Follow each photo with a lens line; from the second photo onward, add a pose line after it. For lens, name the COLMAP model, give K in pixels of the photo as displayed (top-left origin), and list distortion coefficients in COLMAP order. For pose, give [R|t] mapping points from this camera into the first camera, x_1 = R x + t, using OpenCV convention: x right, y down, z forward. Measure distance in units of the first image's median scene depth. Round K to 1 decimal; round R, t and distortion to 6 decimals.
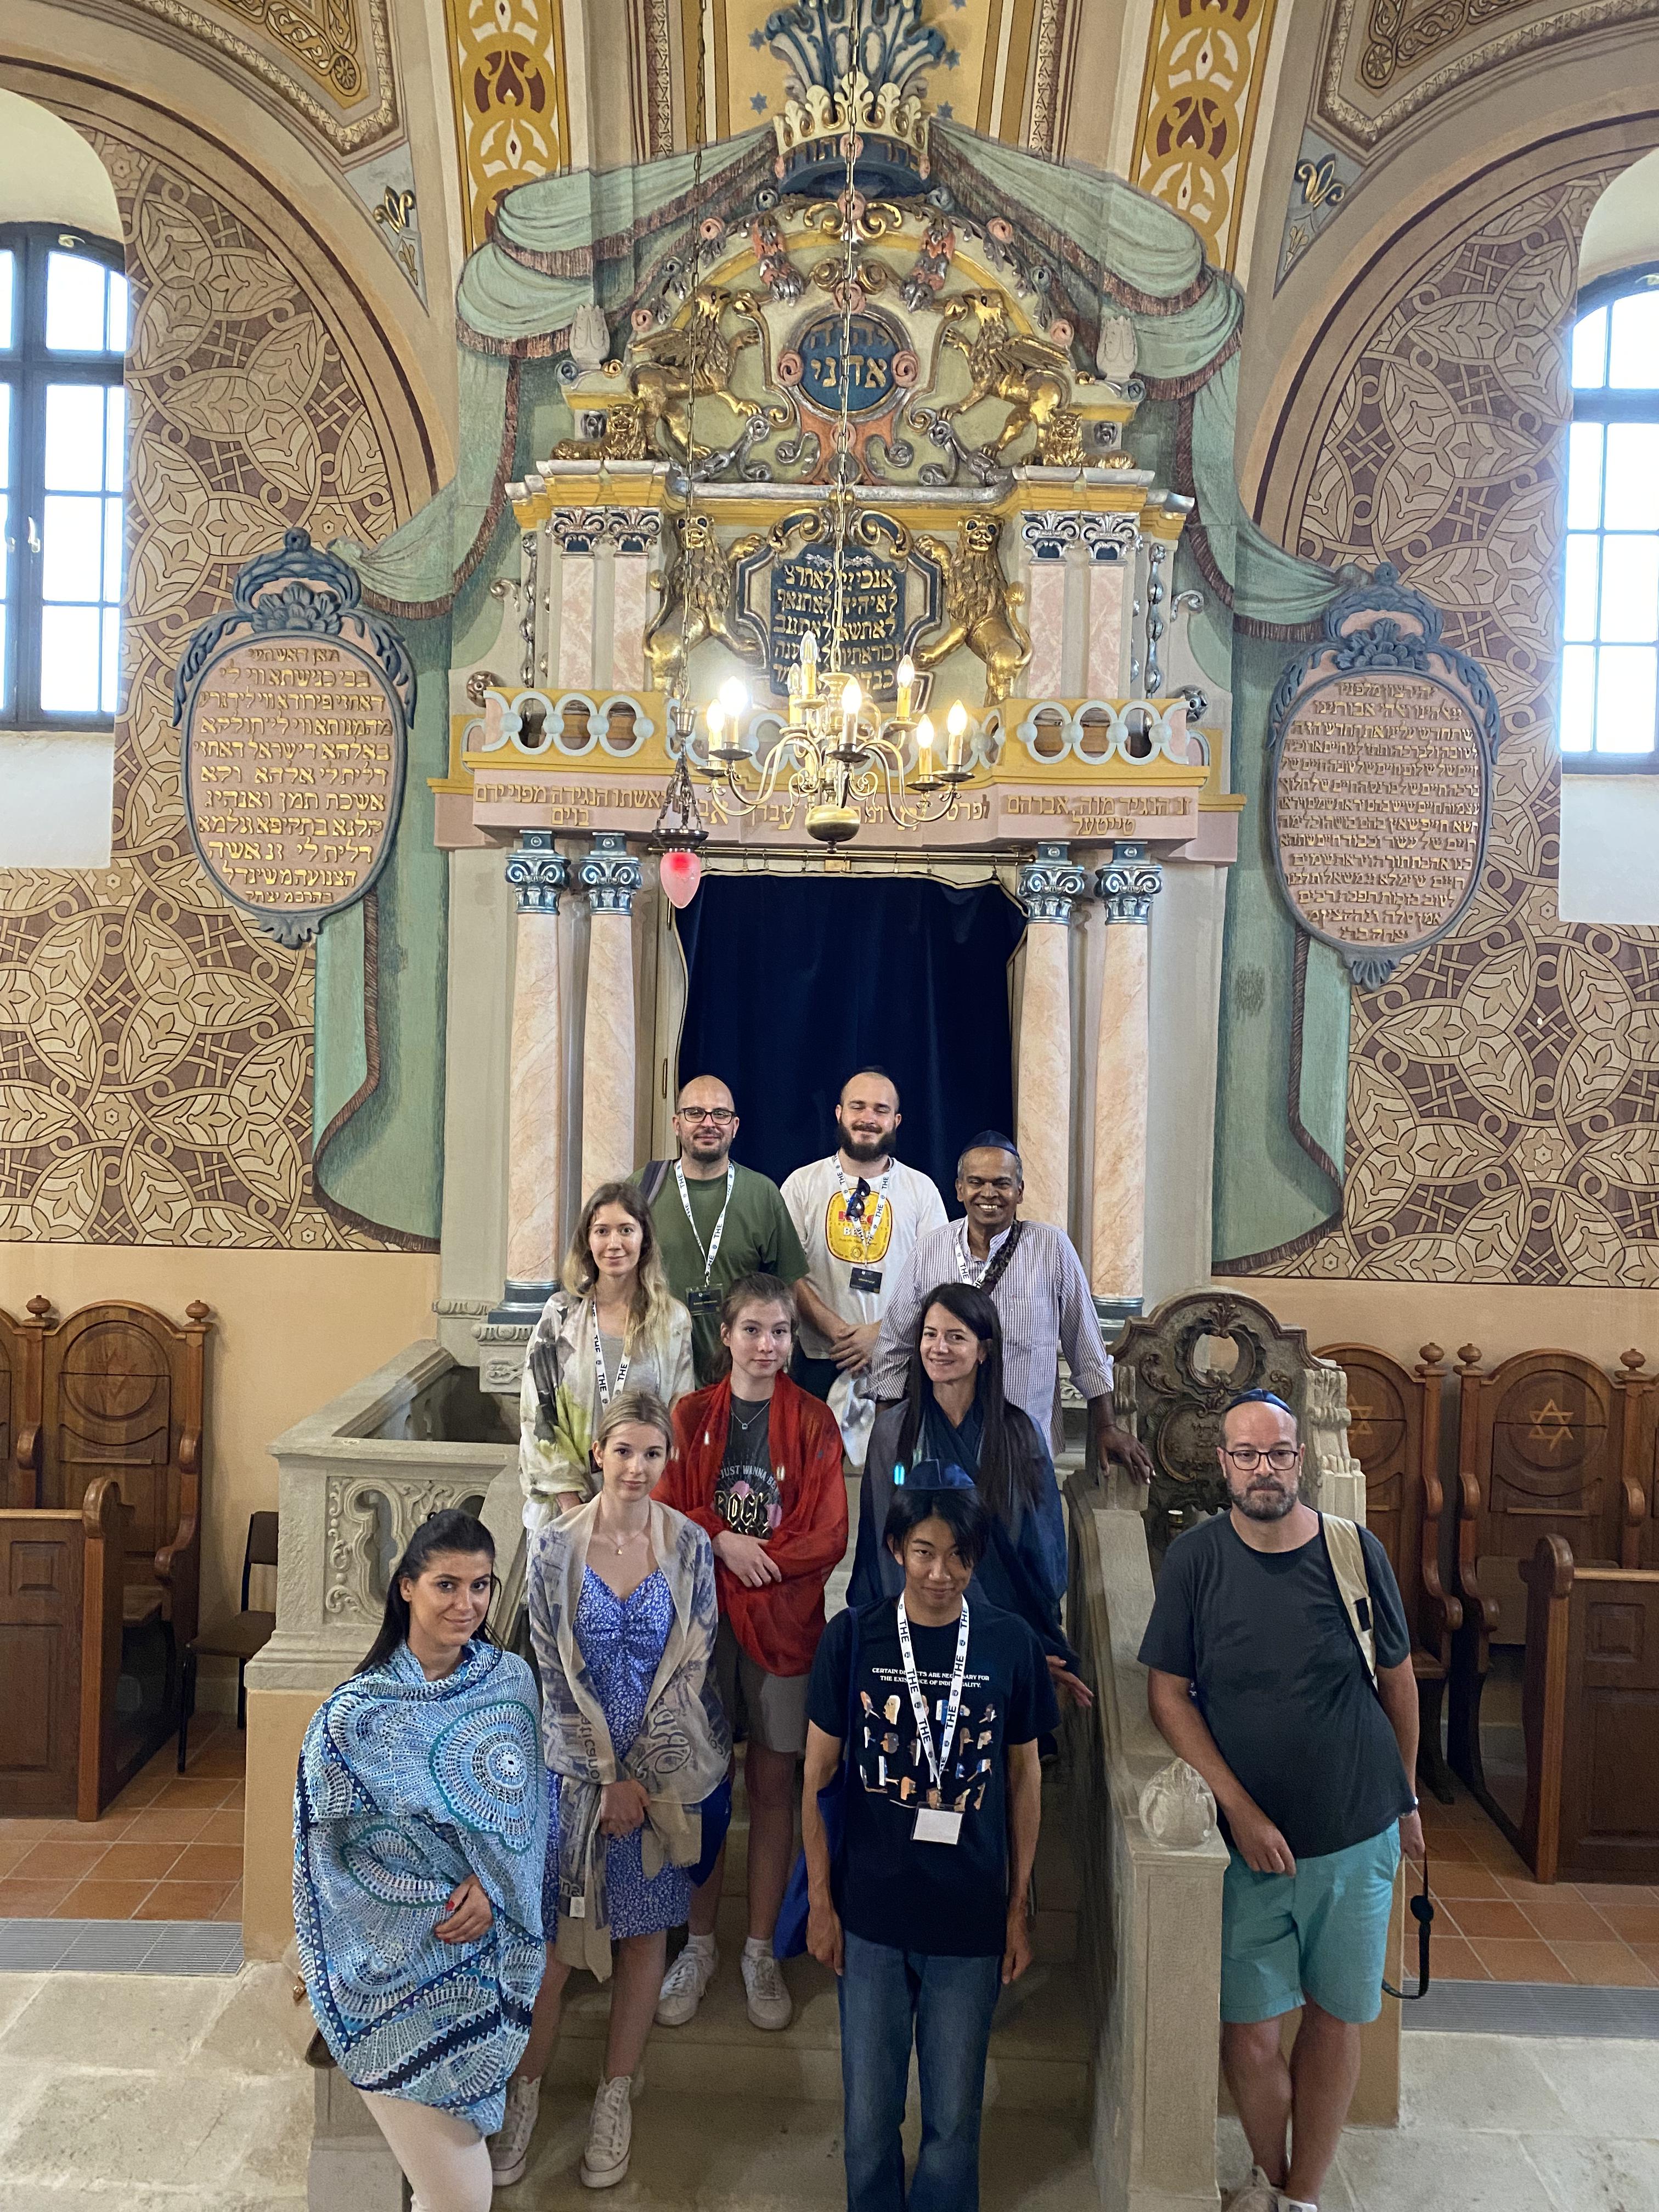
lens RADIAL K [[1668.7, 0, 811.0], [0, 1668.7, 1091.3], [0, 0, 1]] dist [-0.006618, 0.013172]
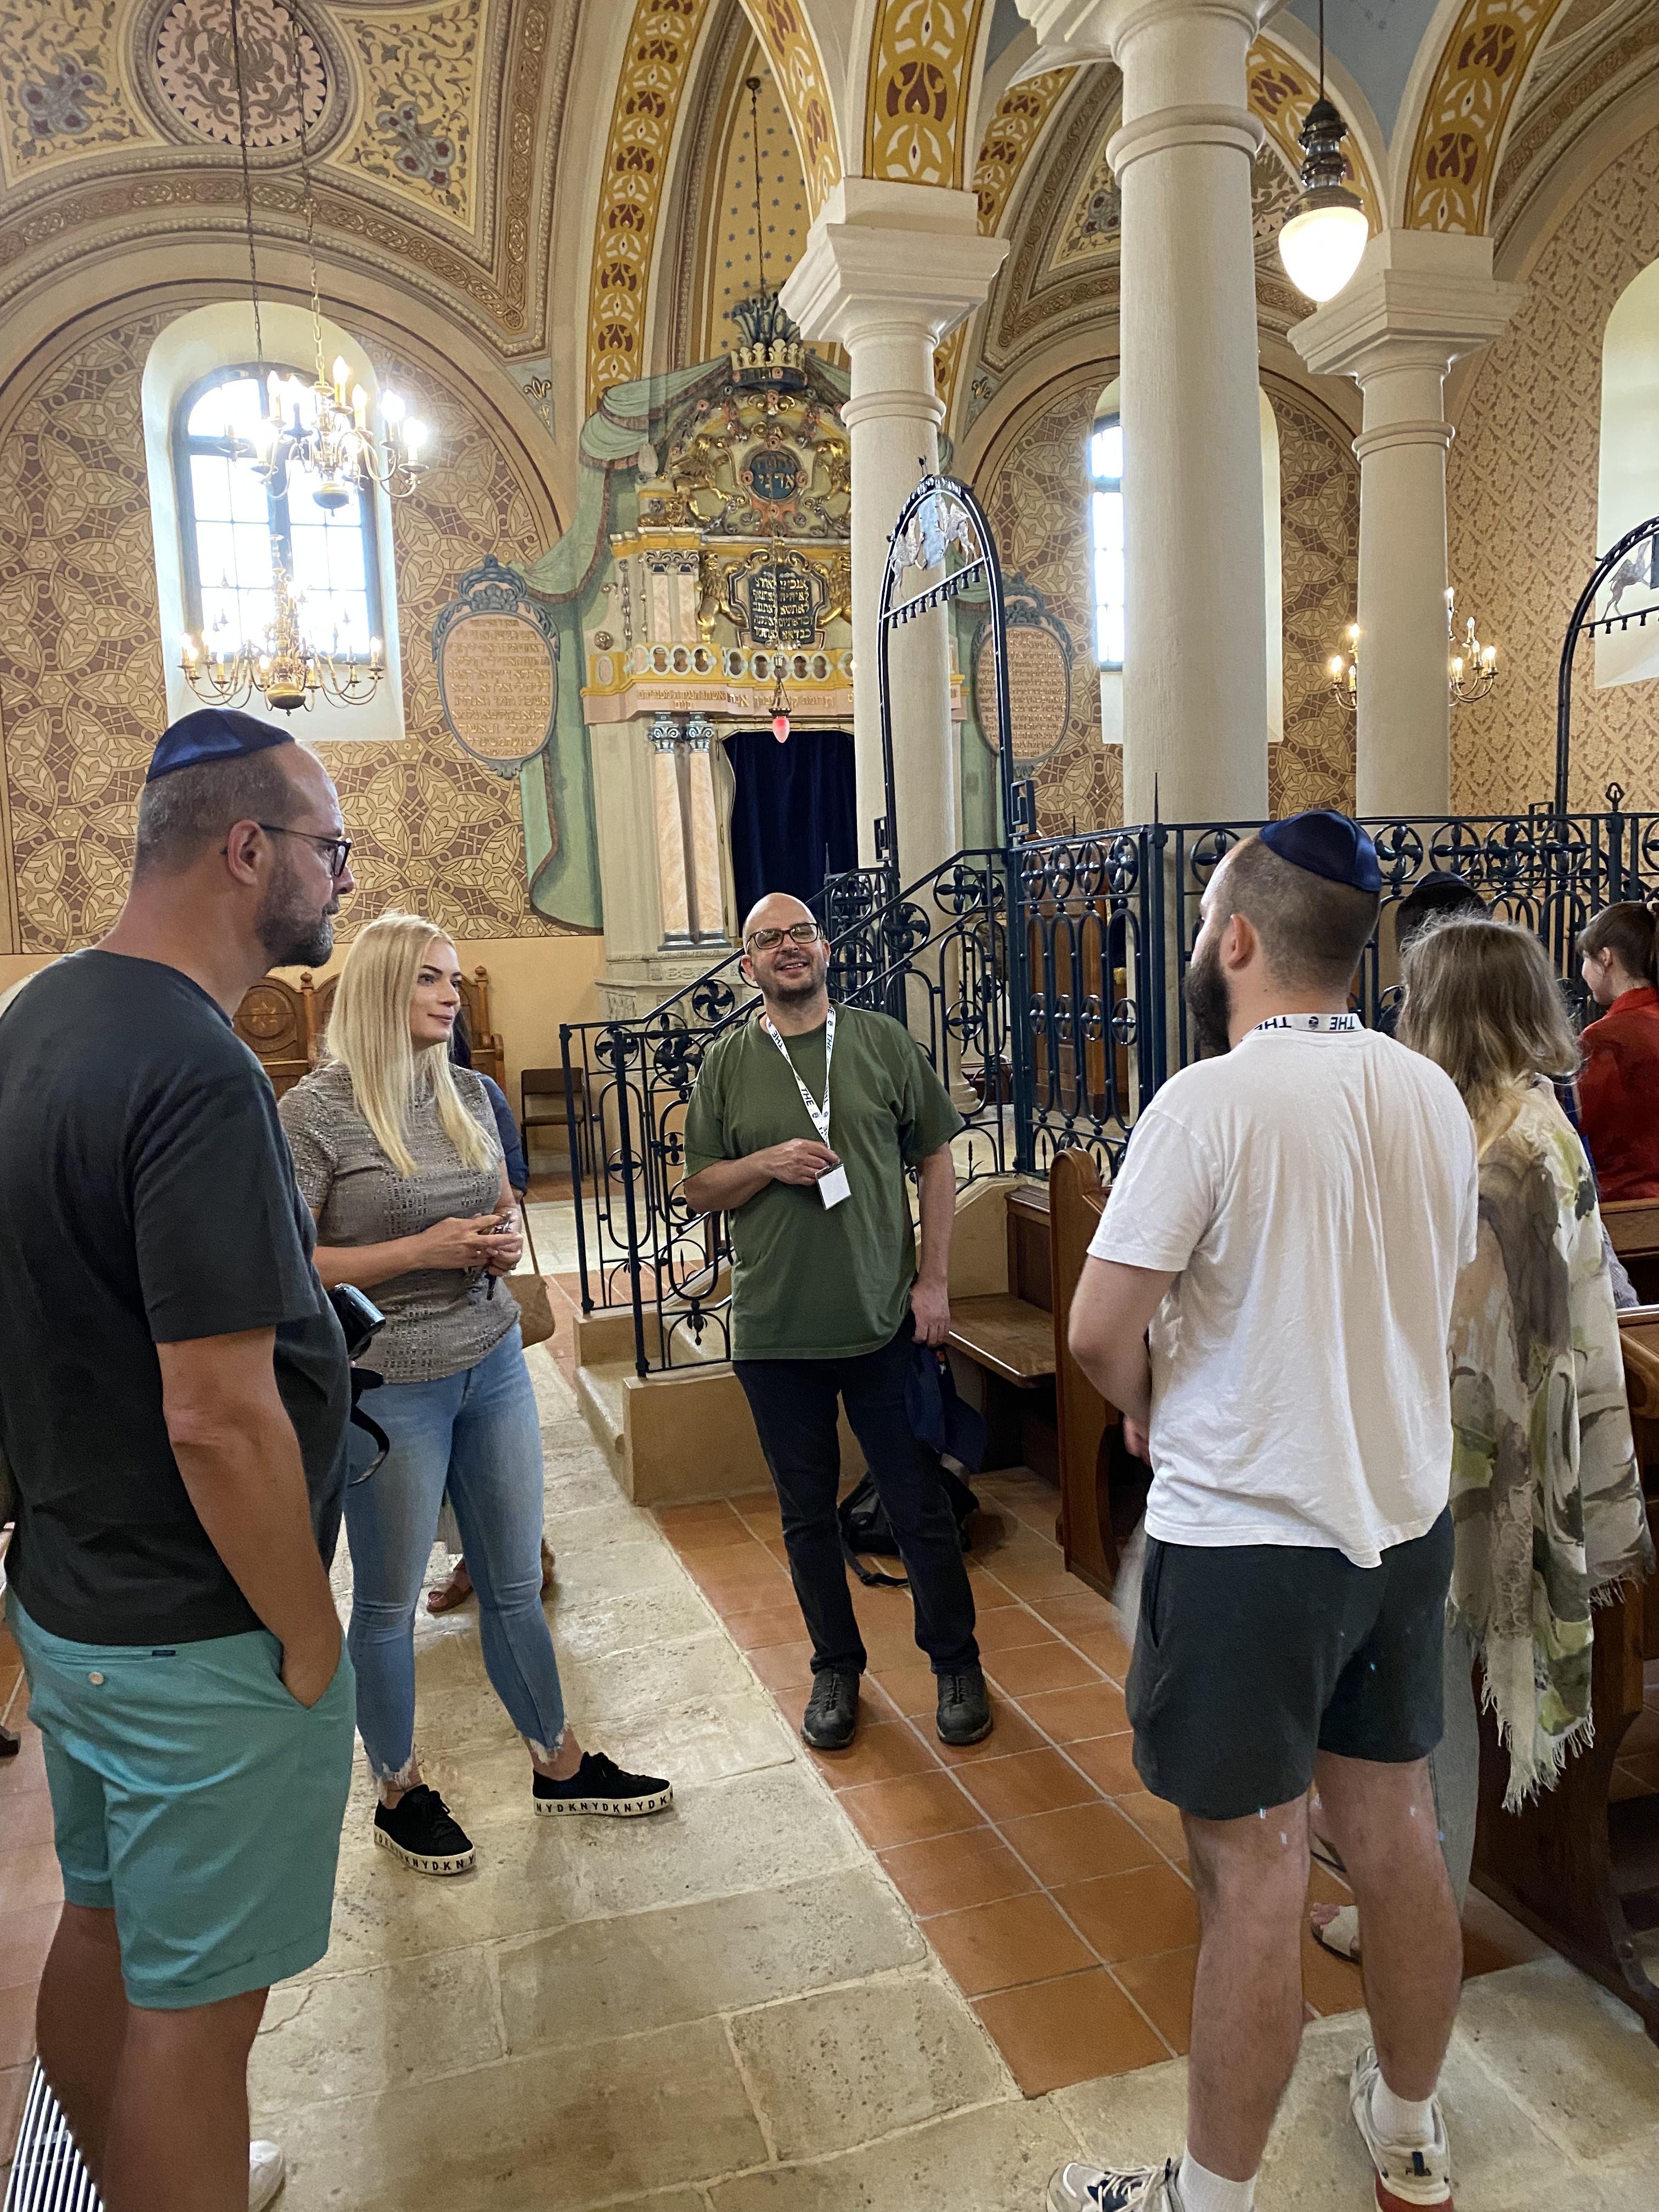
lens RADIAL K [[1668.7, 0, 842.0], [0, 1668.7, 1129.6], [0, 0, 1]] dist [-0.006618, 0.013172]
pose [[0.949796, -0.101651, 0.295895, -0.559273], [0.075104, 0.992172, 0.099770, 0.152856], [-0.303720, -0.072539, 0.949996, -0.977771]]
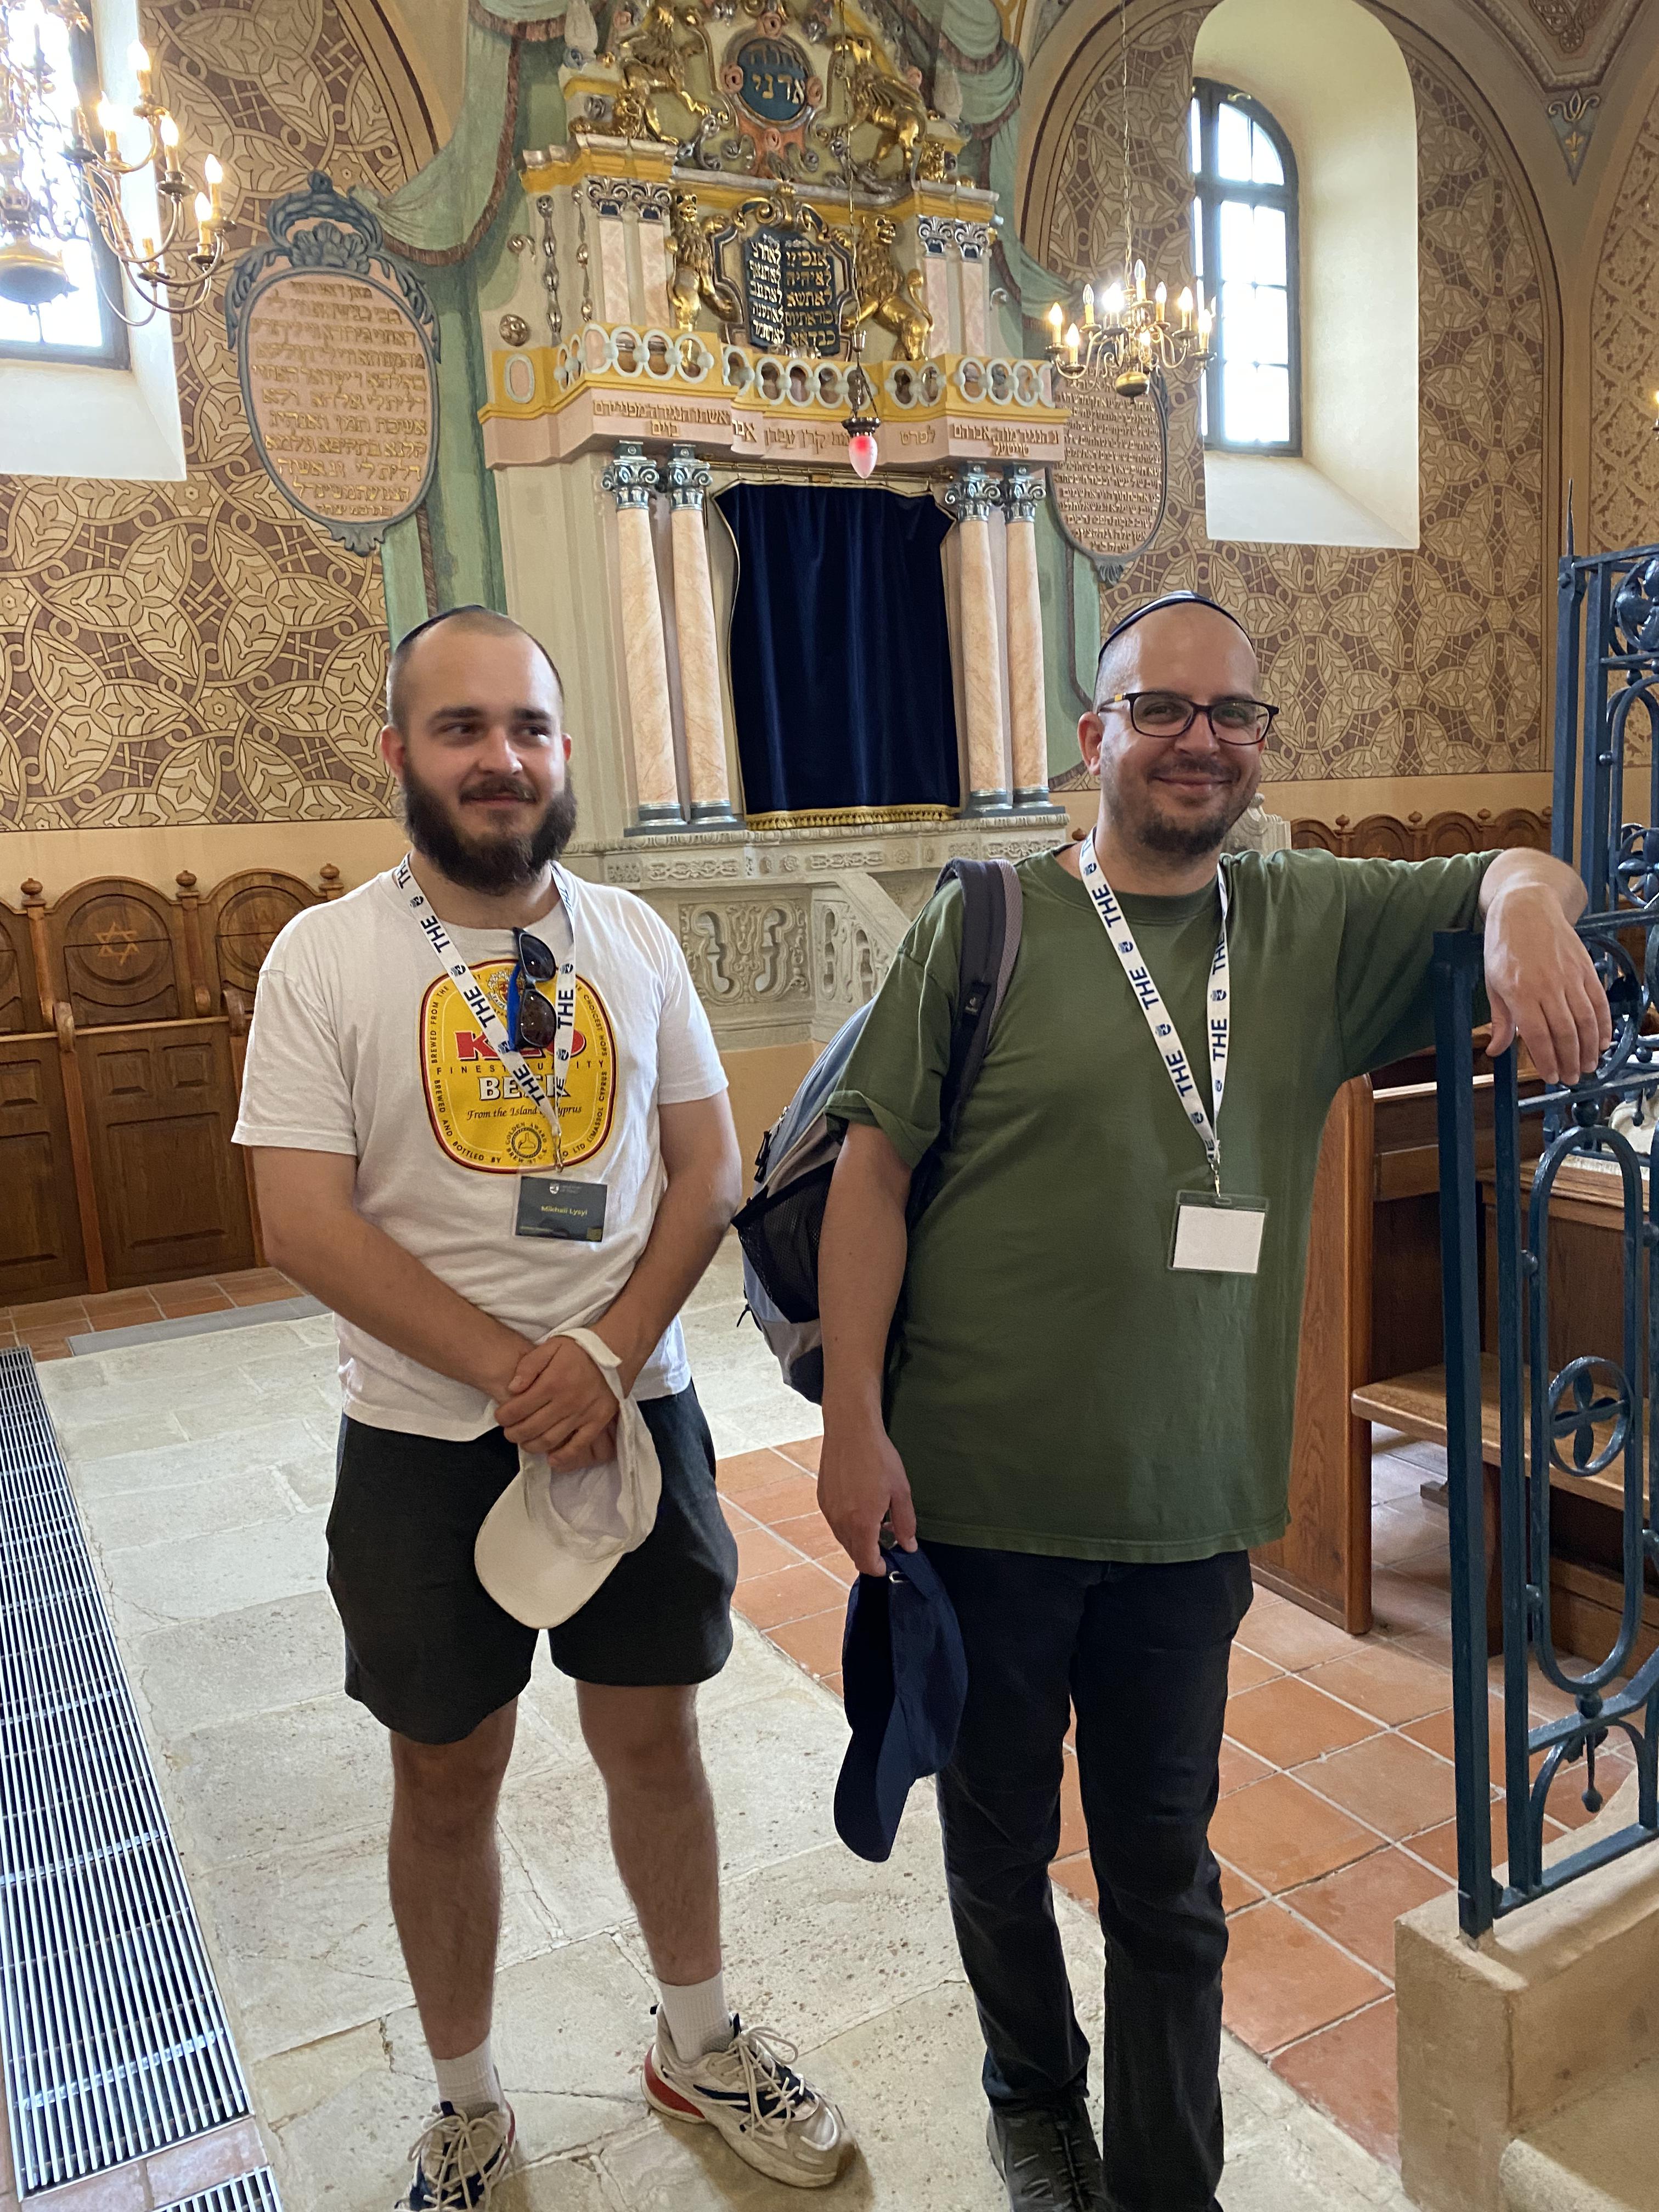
lens RADIAL K [[1668.7, 0, 822.3], [0, 1668.7, 1108.0], [0, 0, 1]] dist [-0.006618, 0.013172]
pose [[0.879610, -0.146217, 0.452666, -0.617501], [0.091045, 0.985744, 0.141491, 0.160384], [-0.466901, -0.083244, 0.880383, -0.209444]]
